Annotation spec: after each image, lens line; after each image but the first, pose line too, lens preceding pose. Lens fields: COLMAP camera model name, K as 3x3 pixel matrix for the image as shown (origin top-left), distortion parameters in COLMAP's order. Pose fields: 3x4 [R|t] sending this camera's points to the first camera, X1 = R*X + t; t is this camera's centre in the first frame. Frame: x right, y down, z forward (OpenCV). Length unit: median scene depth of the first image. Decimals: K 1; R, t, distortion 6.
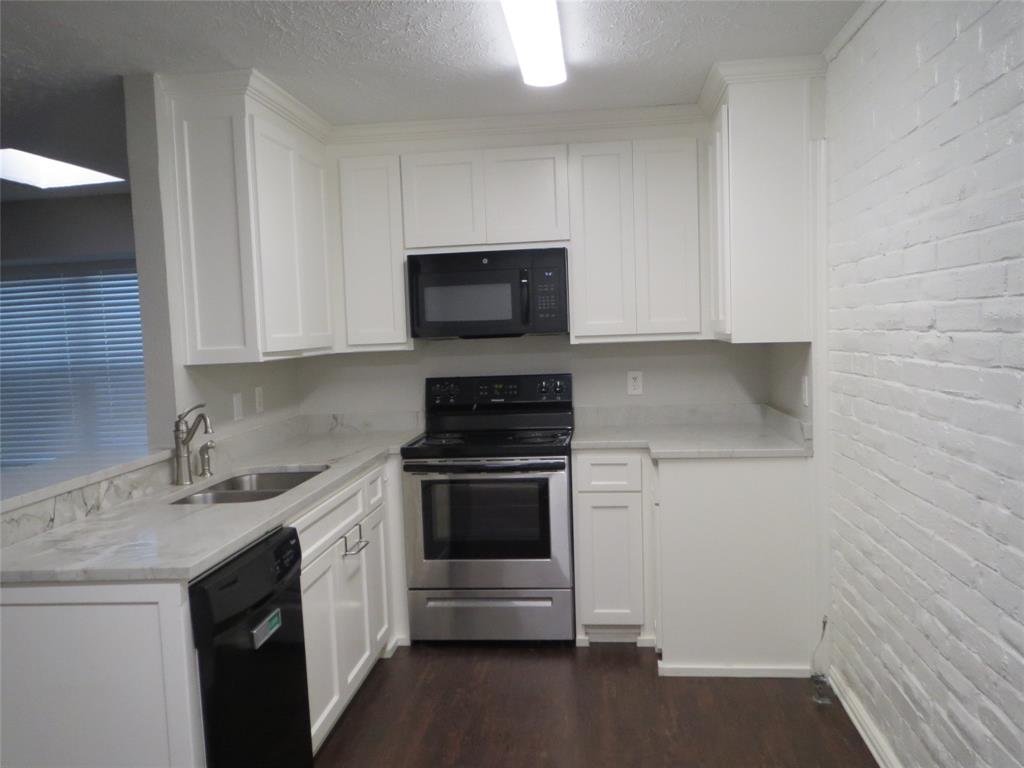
lens RADIAL K [[852.4, 0, 512.0], [0, 852.4, 384.0], [0, 0, 1]] dist [-0.025278, 0.005417]
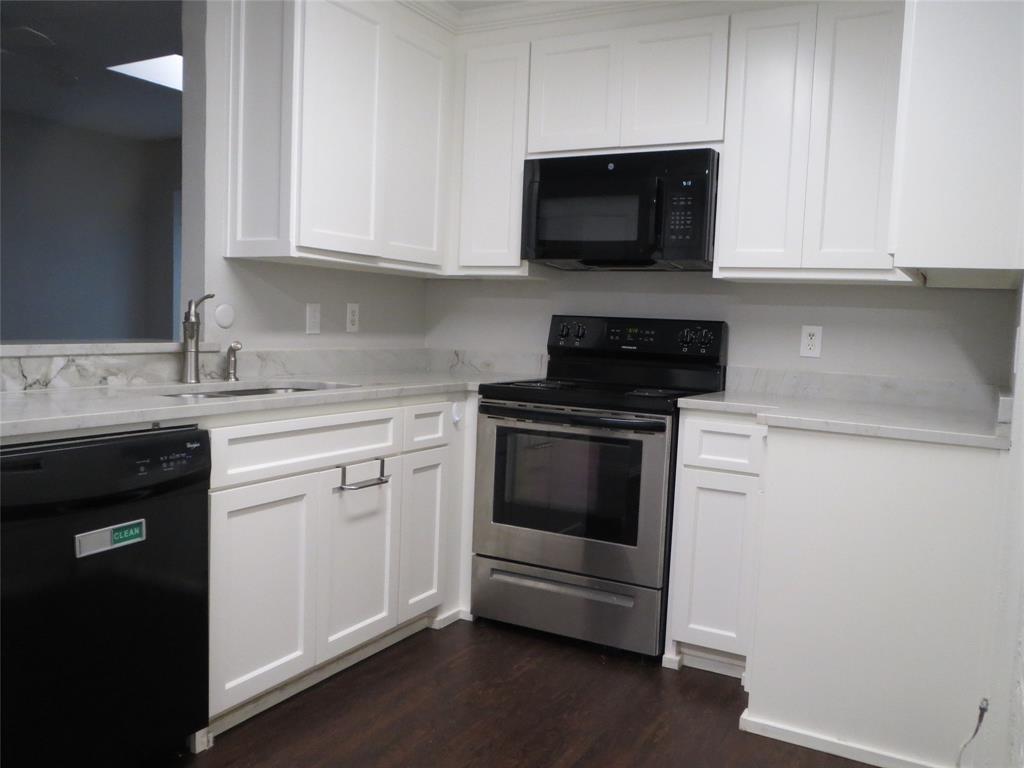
lens RADIAL K [[852.4, 0, 512.0], [0, 852.4, 384.0], [0, 0, 1]] dist [-0.025278, 0.005417]
pose [[0.922546, 0.102682, -0.371976, 0.209745], [-0.100094, 0.994630, 0.026317, 0.049268], [0.372680, 0.012953, 0.927869, 0.236672]]
